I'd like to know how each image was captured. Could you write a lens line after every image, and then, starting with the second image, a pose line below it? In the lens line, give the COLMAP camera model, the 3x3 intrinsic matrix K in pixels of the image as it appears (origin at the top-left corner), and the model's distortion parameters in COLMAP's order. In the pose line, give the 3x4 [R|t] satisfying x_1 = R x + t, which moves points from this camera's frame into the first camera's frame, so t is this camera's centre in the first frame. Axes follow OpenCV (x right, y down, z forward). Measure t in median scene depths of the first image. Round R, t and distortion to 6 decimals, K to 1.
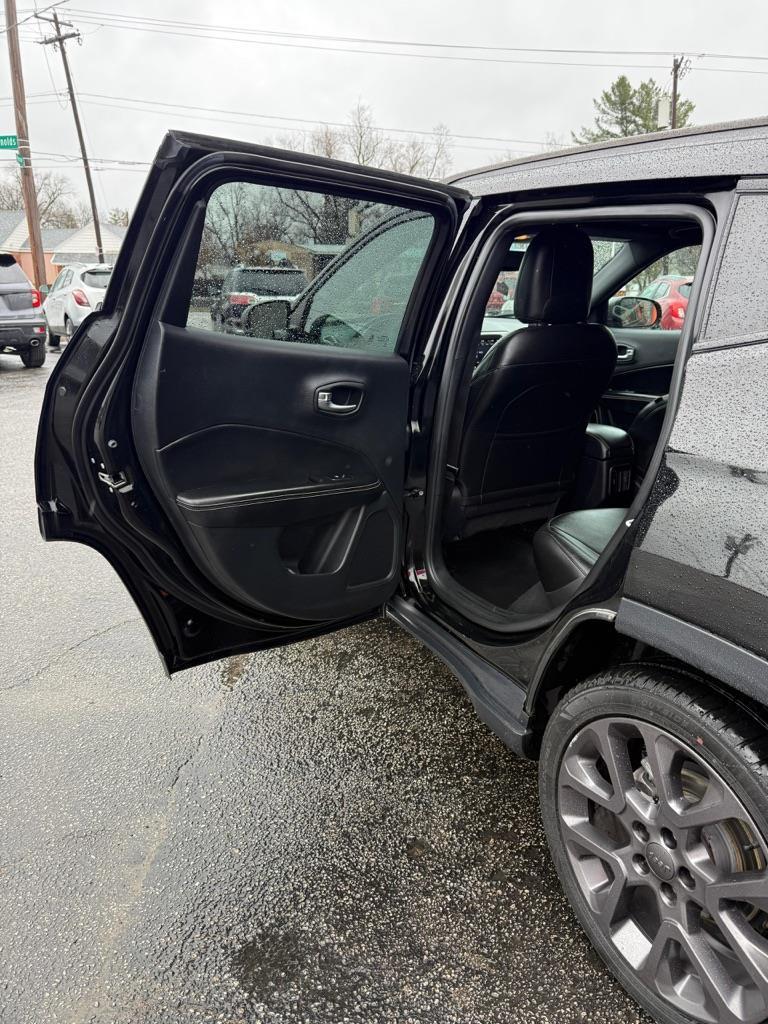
lens RADIAL K [[735.4, 0, 382.5], [0, 735.4, 504.8], [0, 0, 1]] dist [0.028408, -0.033720]
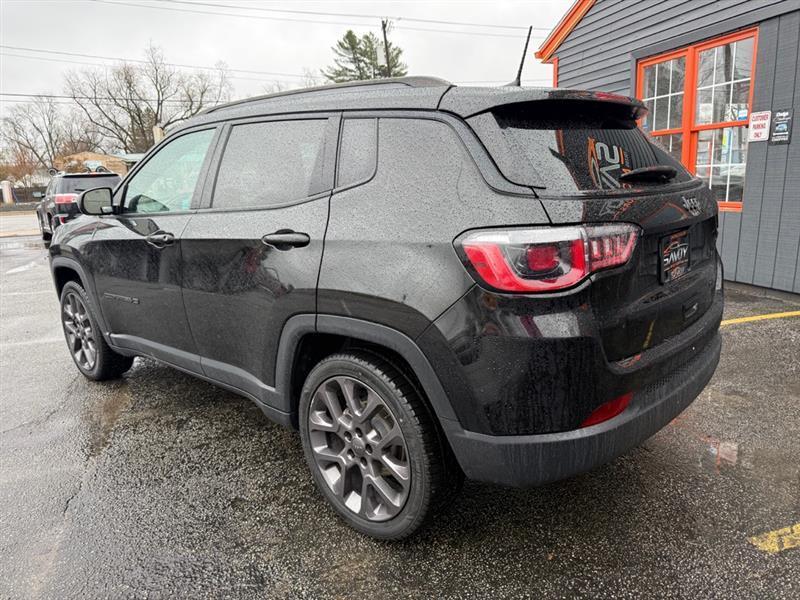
lens RADIAL K [[574.5, 0, 400.1], [0, 574.5, 291.4], [0, 0, 1]] dist [0.028408, -0.033720]
pose [[0.939933, -0.118641, 0.320080, 0.027566], [0.148632, 0.986350, -0.070866, 0.131481], [-0.307303, 0.114184, 0.944736, -0.339822]]
